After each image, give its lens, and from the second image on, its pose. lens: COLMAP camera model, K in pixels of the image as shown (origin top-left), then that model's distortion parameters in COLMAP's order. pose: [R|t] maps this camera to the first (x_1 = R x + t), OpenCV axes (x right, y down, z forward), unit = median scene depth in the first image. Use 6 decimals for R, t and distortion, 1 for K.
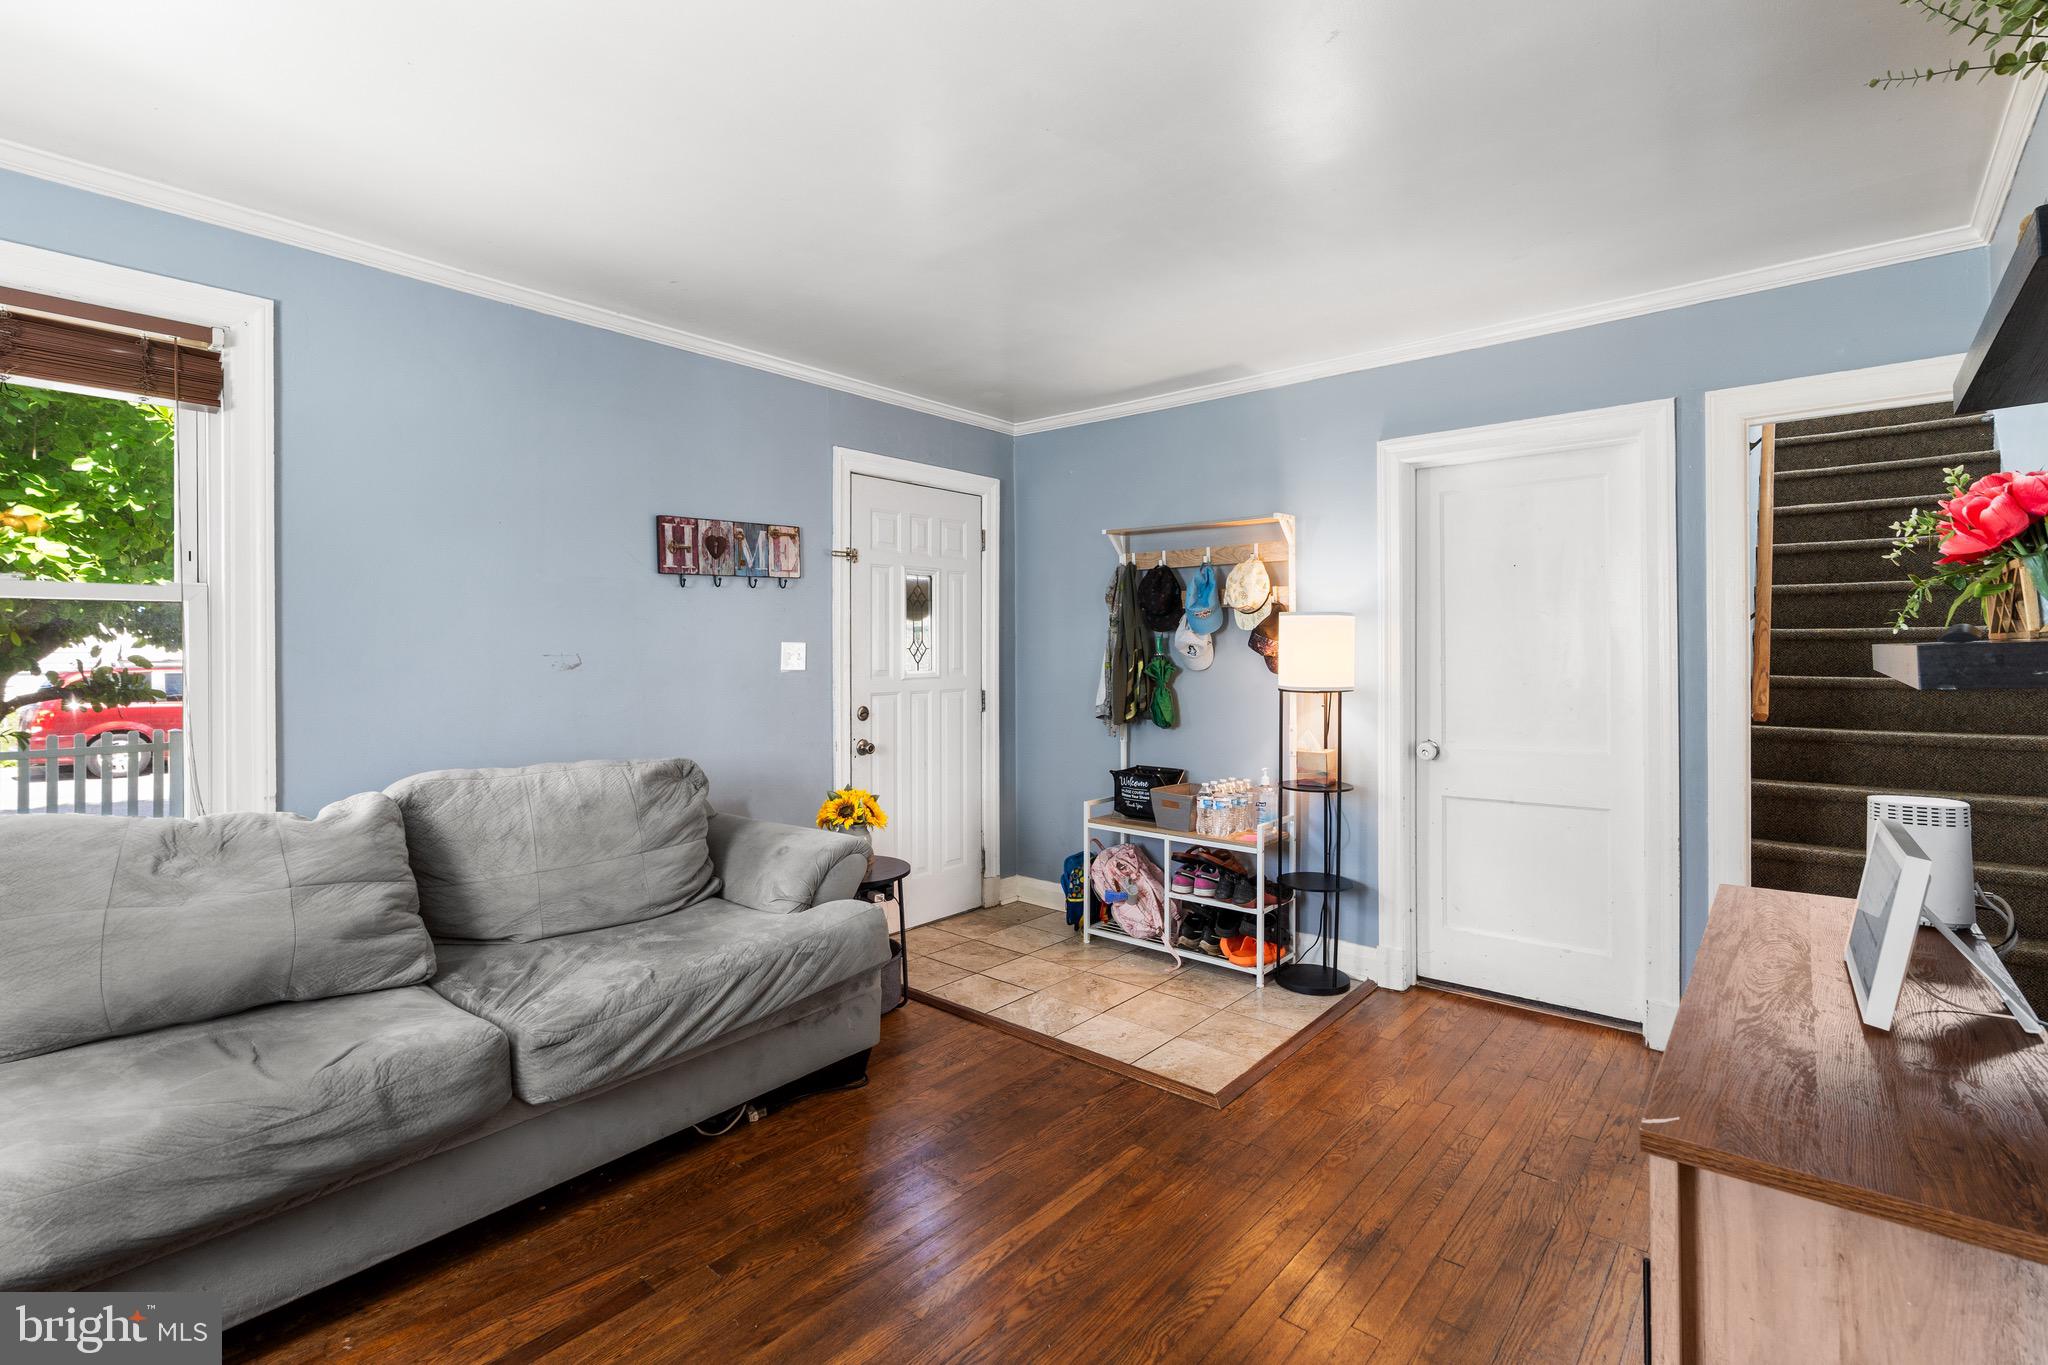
lens RADIAL K [[937.5, 0, 1035.7], [0, 937.5, 649.7], [0, 0, 1]] dist [-0.008248, 0.003907]
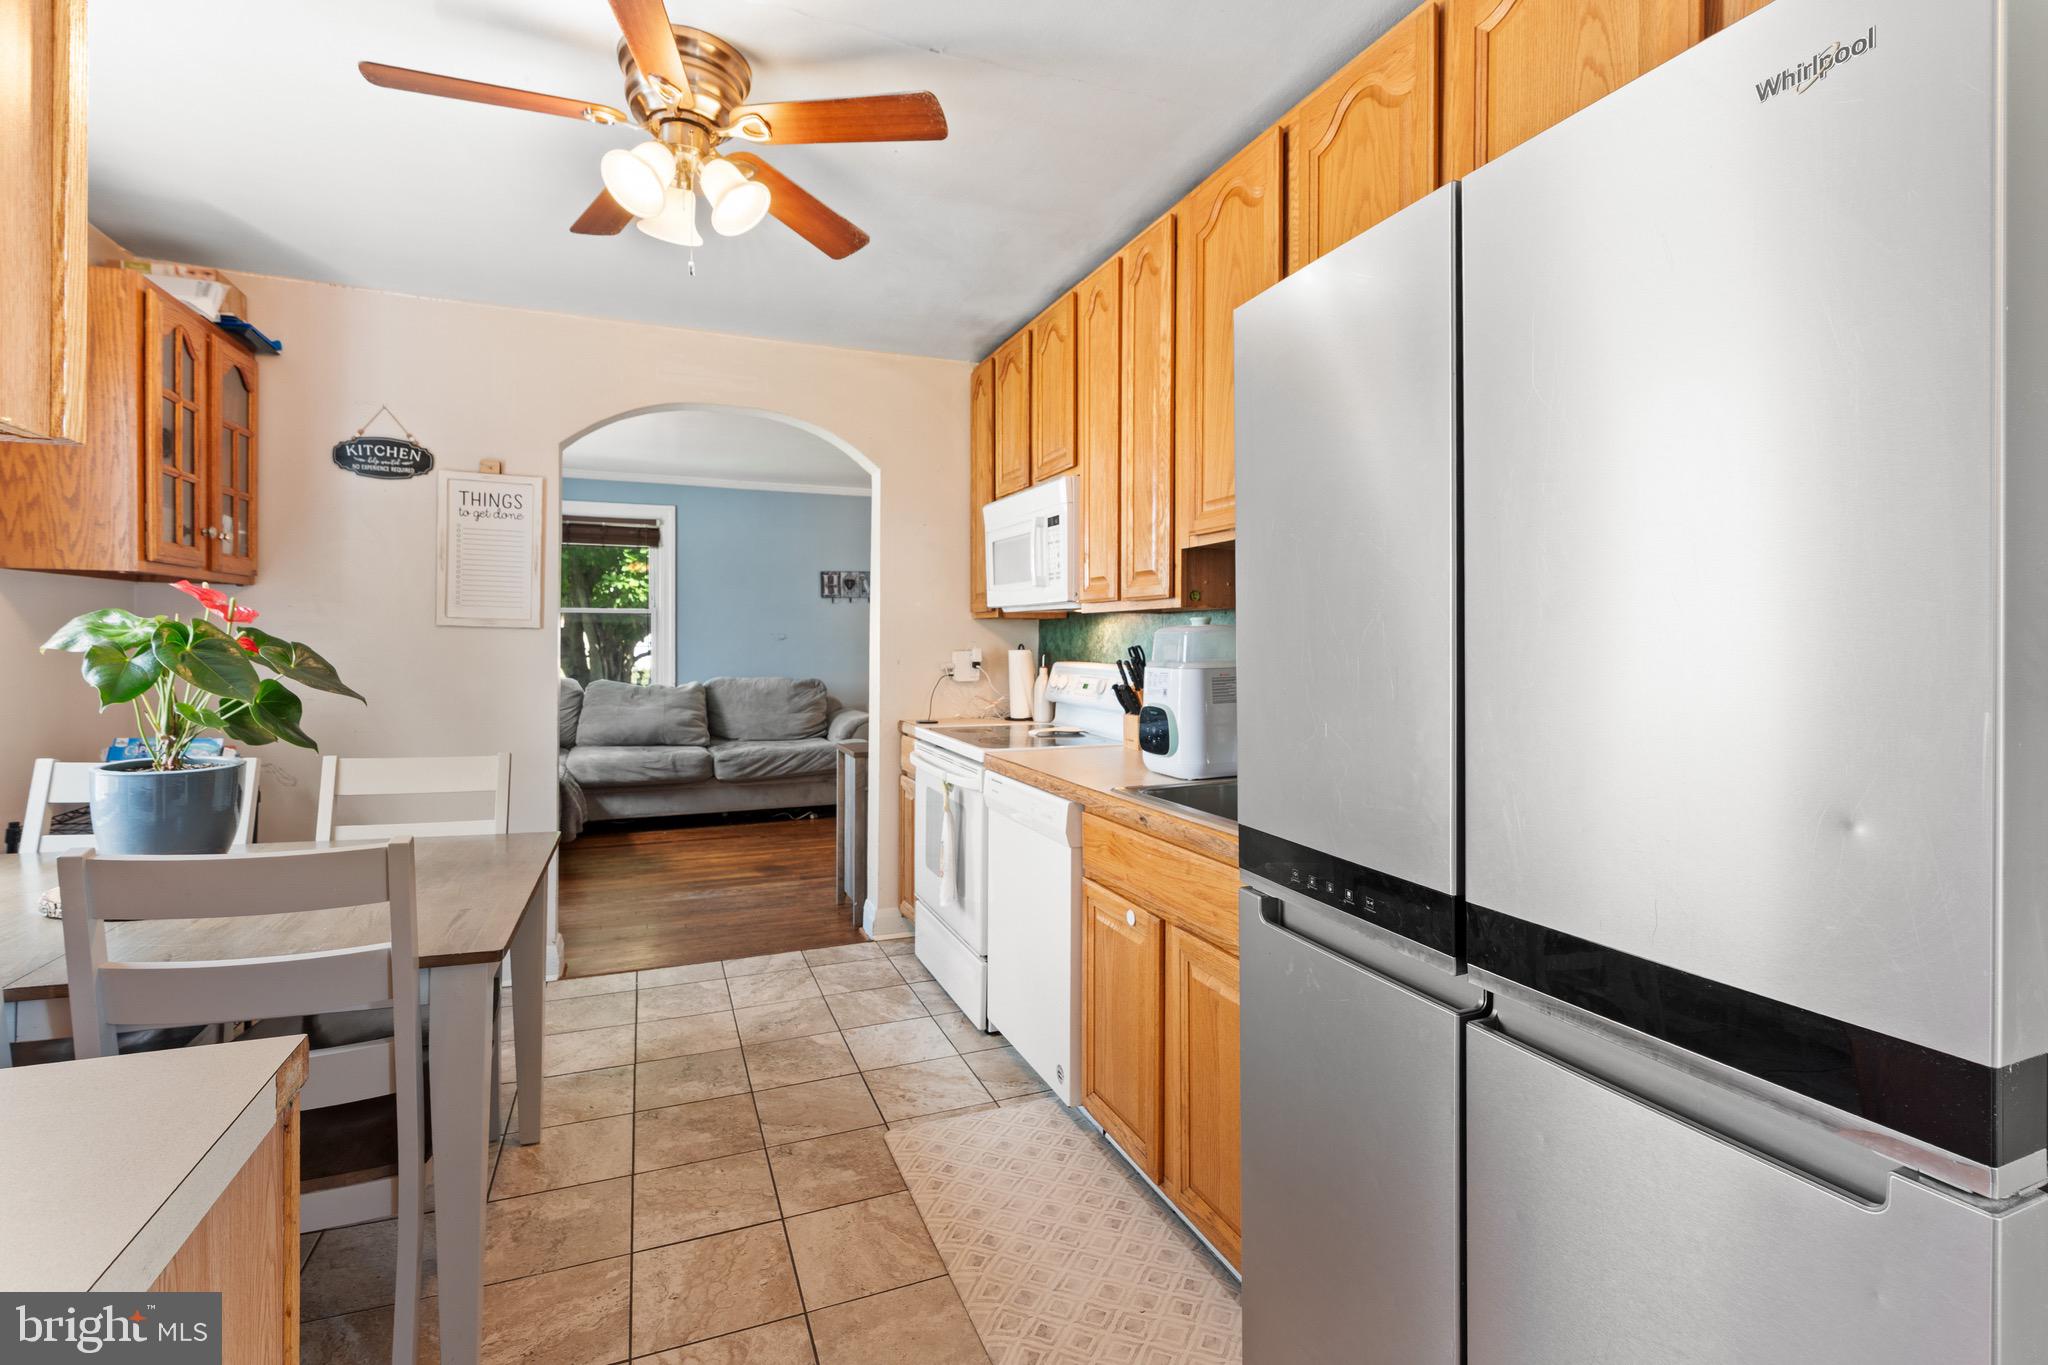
lens RADIAL K [[937.5, 0, 1034.4], [0, 937.5, 648.7], [0, 0, 1]] dist [-0.008248, 0.003907]
pose [[0.888347, 0.014742, -0.458936, 1.071097], [-0.007473, 0.999816, 0.017652, -0.003379], [0.459112, -0.012251, 0.888294, -0.748849]]
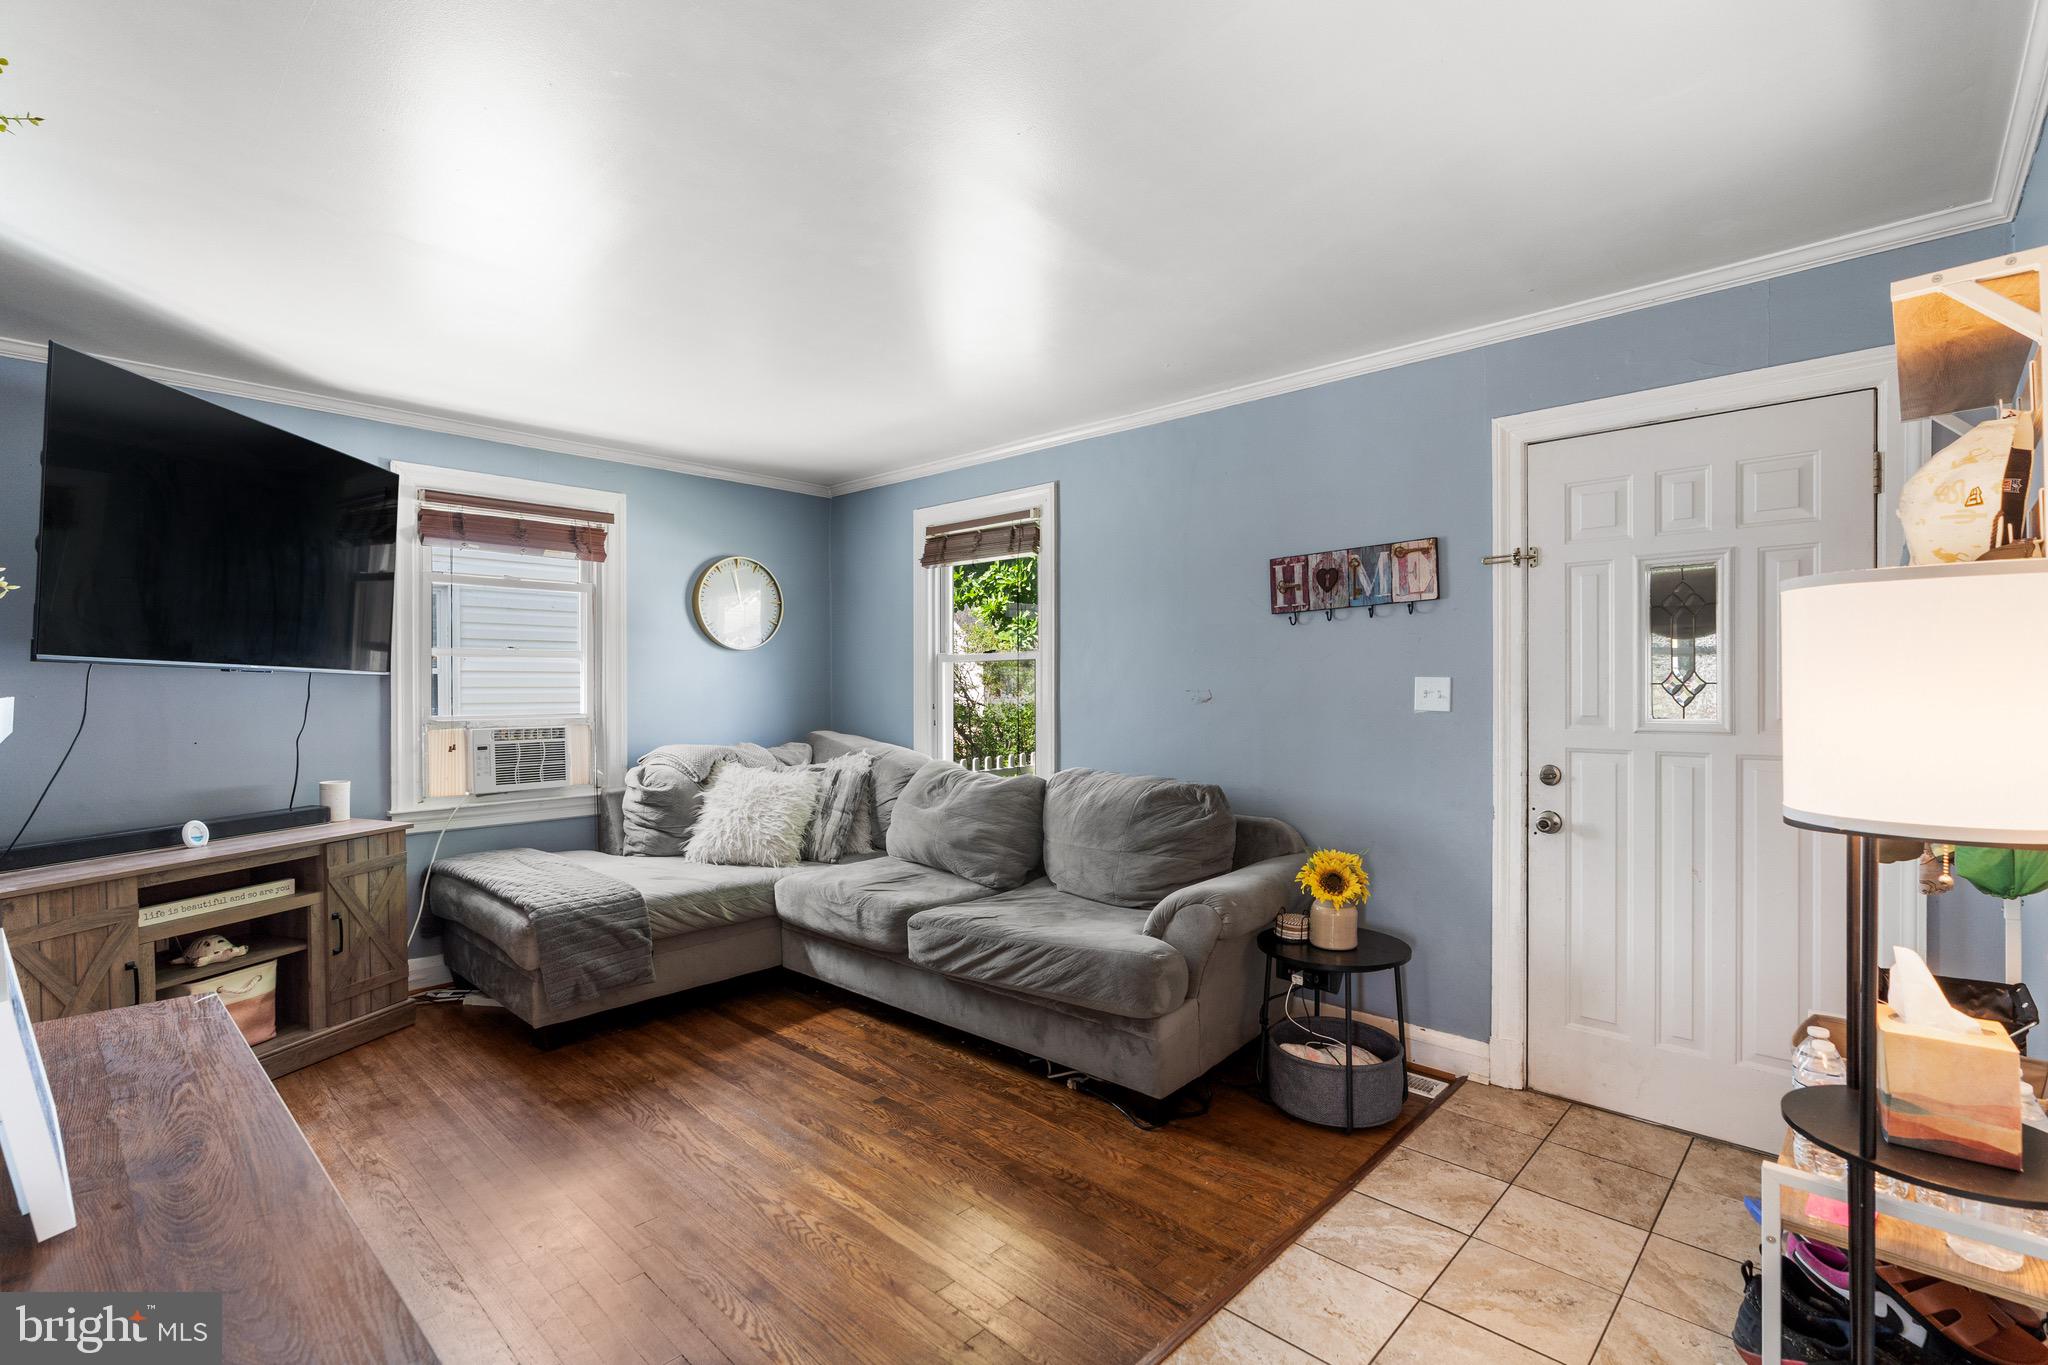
lens RADIAL K [[937.5, 0, 1018.4], [0, 937.5, 695.6], [0, 0, 1]] dist [-0.008248, 0.003907]
pose [[-0.069000, 0.016761, -0.997476, 0.674669], [0.005757, 0.999849, 0.016403, -0.008562], [0.997600, -0.004611, -0.069086, 0.785327]]
